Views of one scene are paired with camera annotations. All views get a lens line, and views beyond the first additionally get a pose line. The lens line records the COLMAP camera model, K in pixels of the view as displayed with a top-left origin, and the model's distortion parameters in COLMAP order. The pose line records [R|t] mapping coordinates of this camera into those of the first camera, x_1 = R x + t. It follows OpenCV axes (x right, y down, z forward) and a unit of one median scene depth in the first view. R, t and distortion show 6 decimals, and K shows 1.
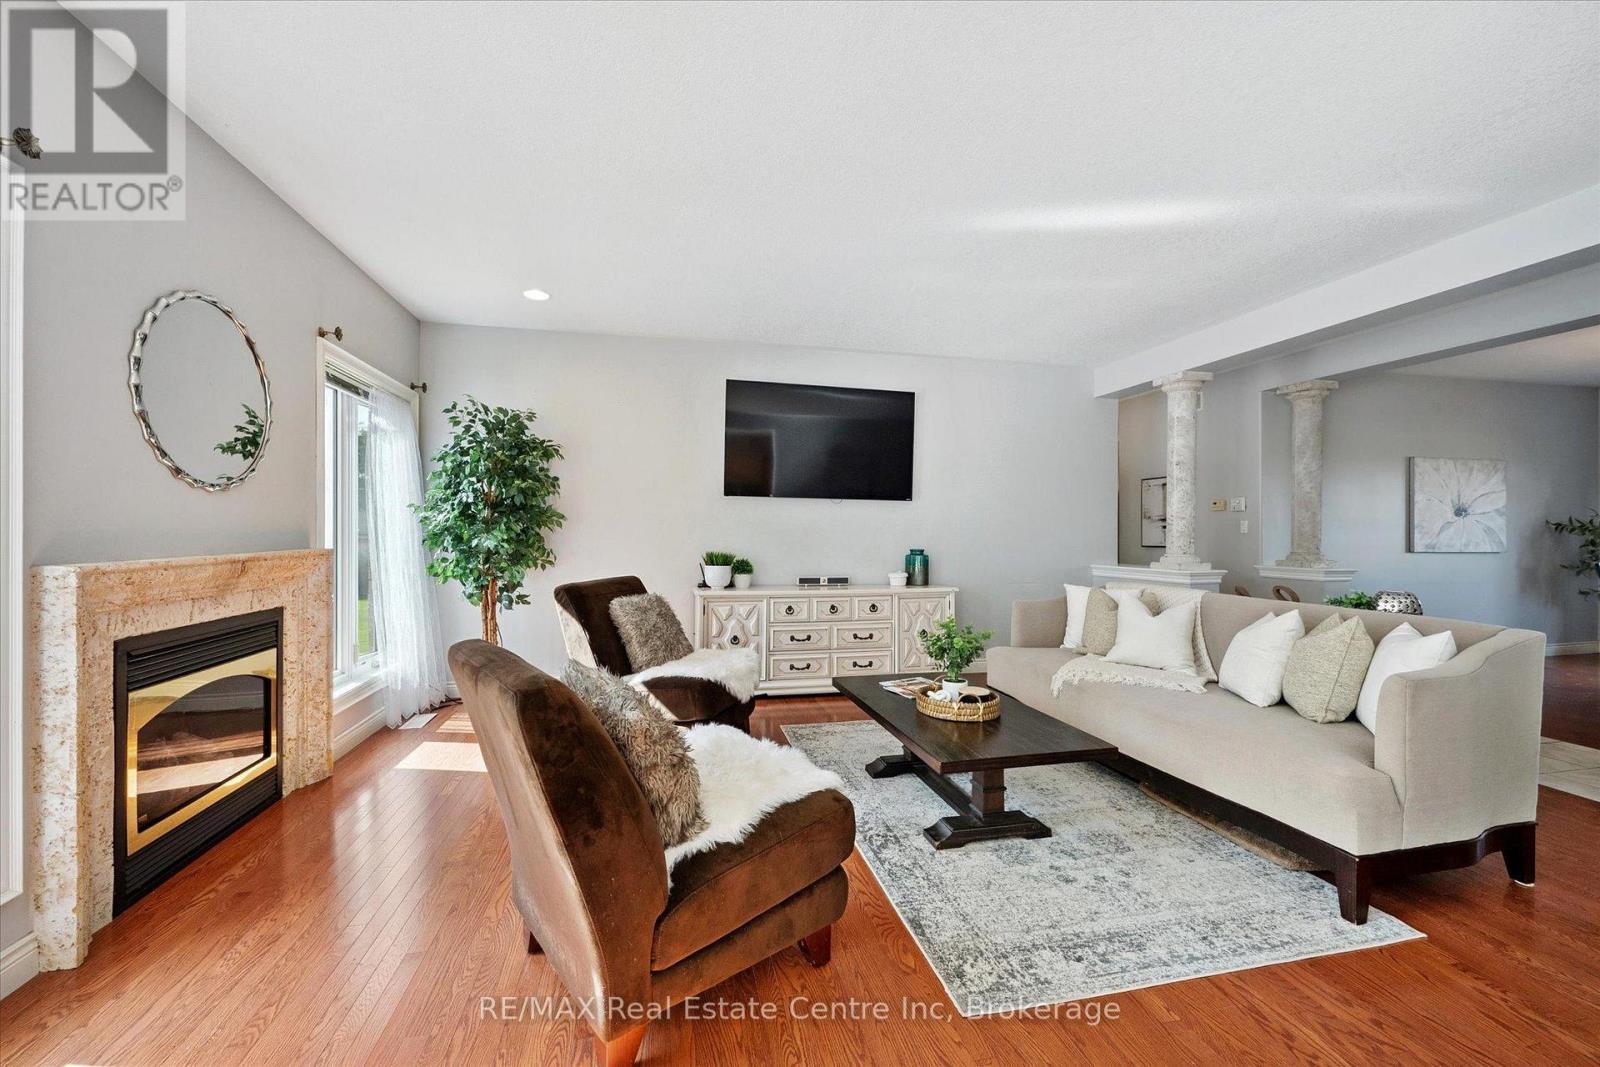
lens RADIAL K [[642.3, 0, 795.1], [0, 642.3, 527.0], [0, 0, 1]] dist [-0.001265, -0.000242]
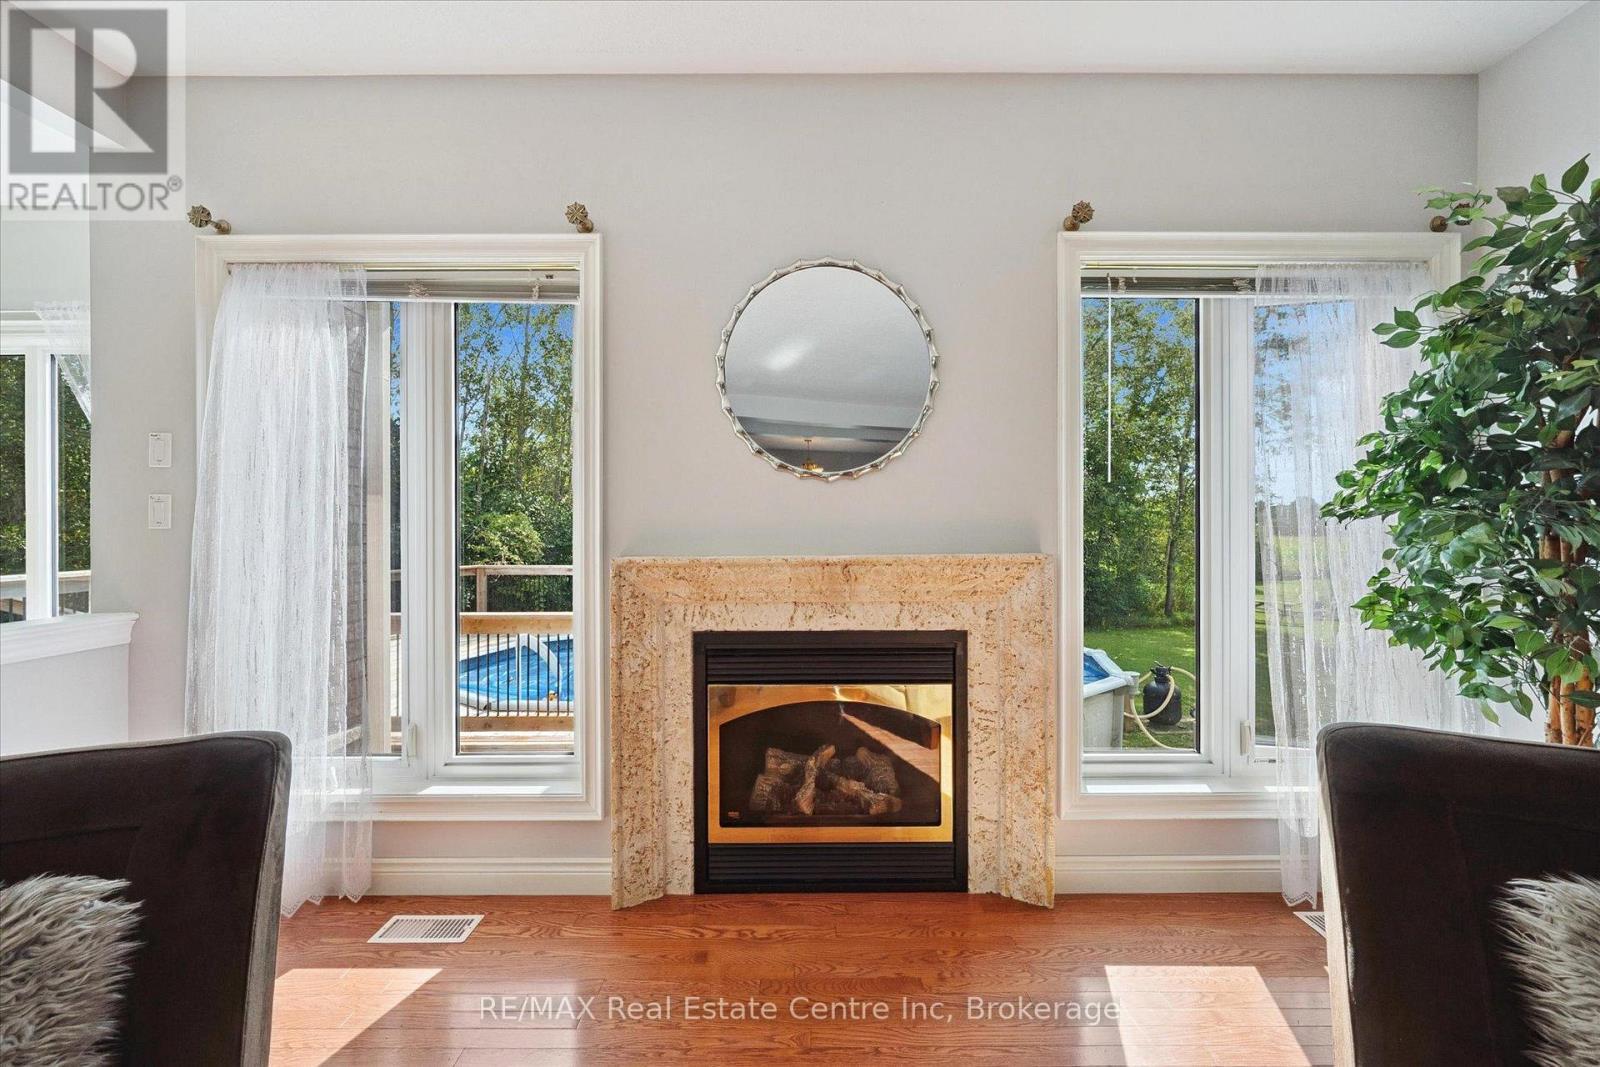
lens RADIAL K [[642.3, 0, 795.1], [0, 642.3, 527.0], [0, 0, 1]] dist [-0.001265, -0.000242]
pose [[-0.210190, -0.000327, -0.977660, -0.040594], [0.007573, 0.999969, -0.001962, 0.005750], [0.977631, -0.007816, -0.210181, 0.901001]]
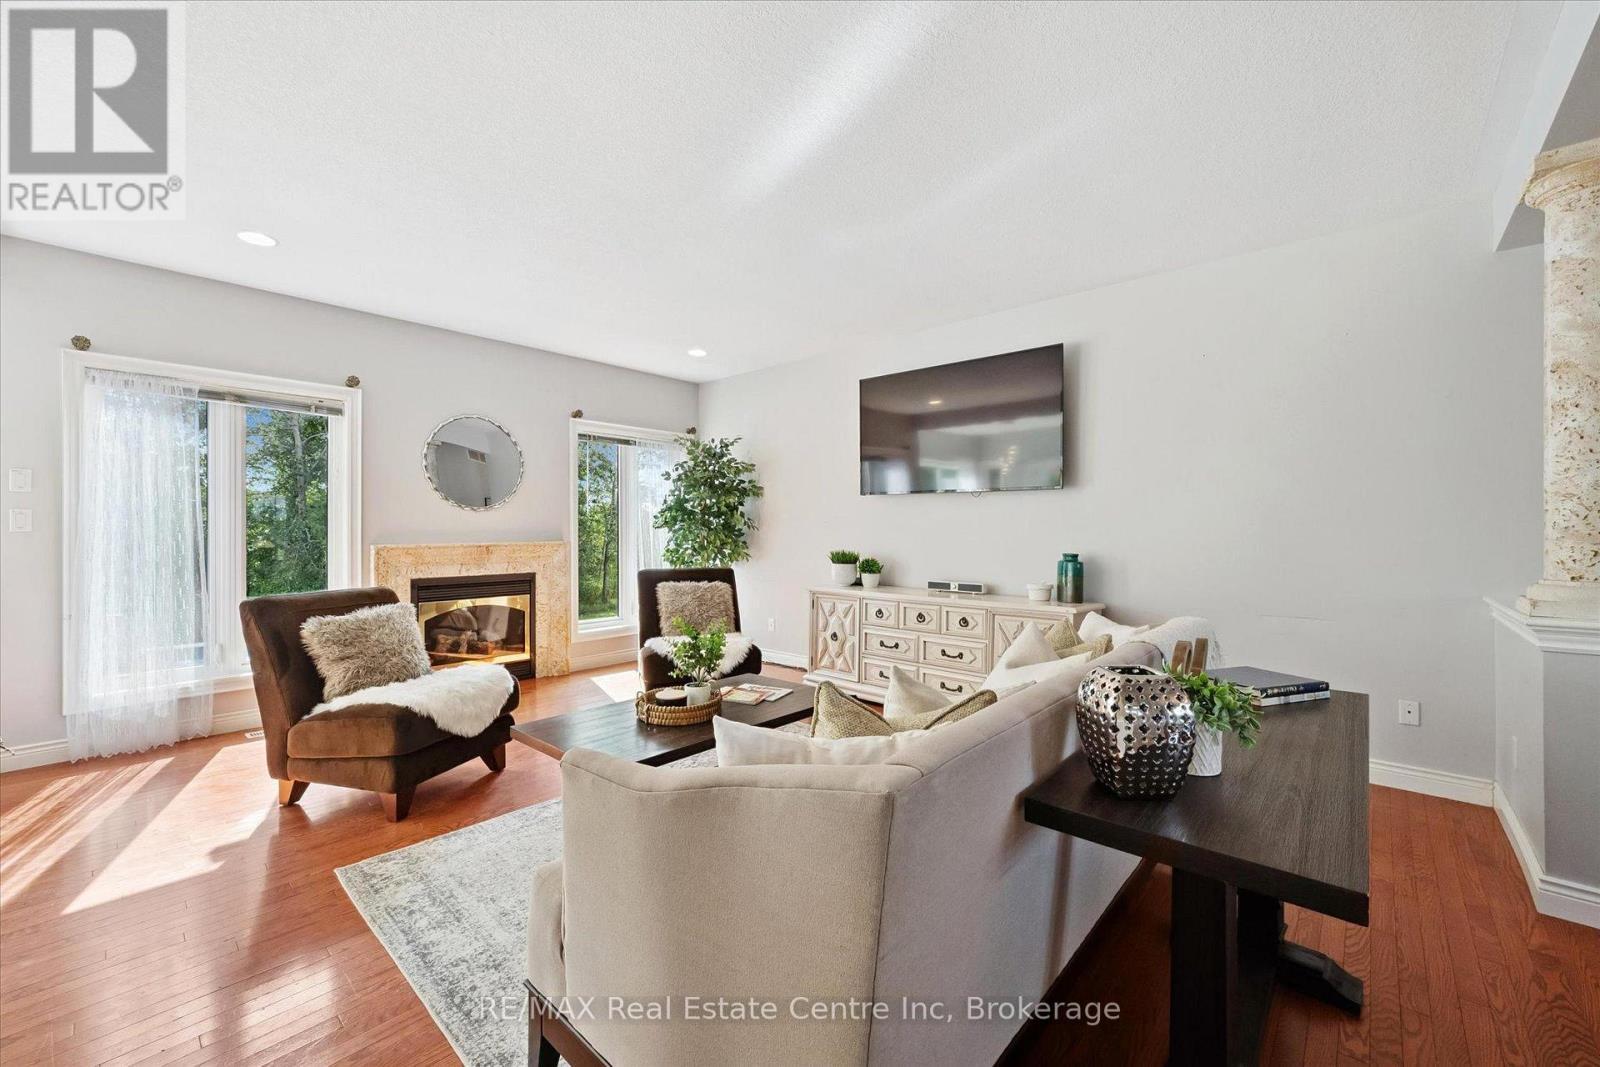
lens RADIAL K [[642.3, 0, 795.1], [0, 642.3, 527.0], [0, 0, 1]] dist [-0.001265, -0.000242]
pose [[0.568628, -0.007892, -0.822557, 1.043989], [0.007563, 0.999962, -0.004366, 0.007782], [0.822560, -0.003739, 0.568666, 0.534559]]
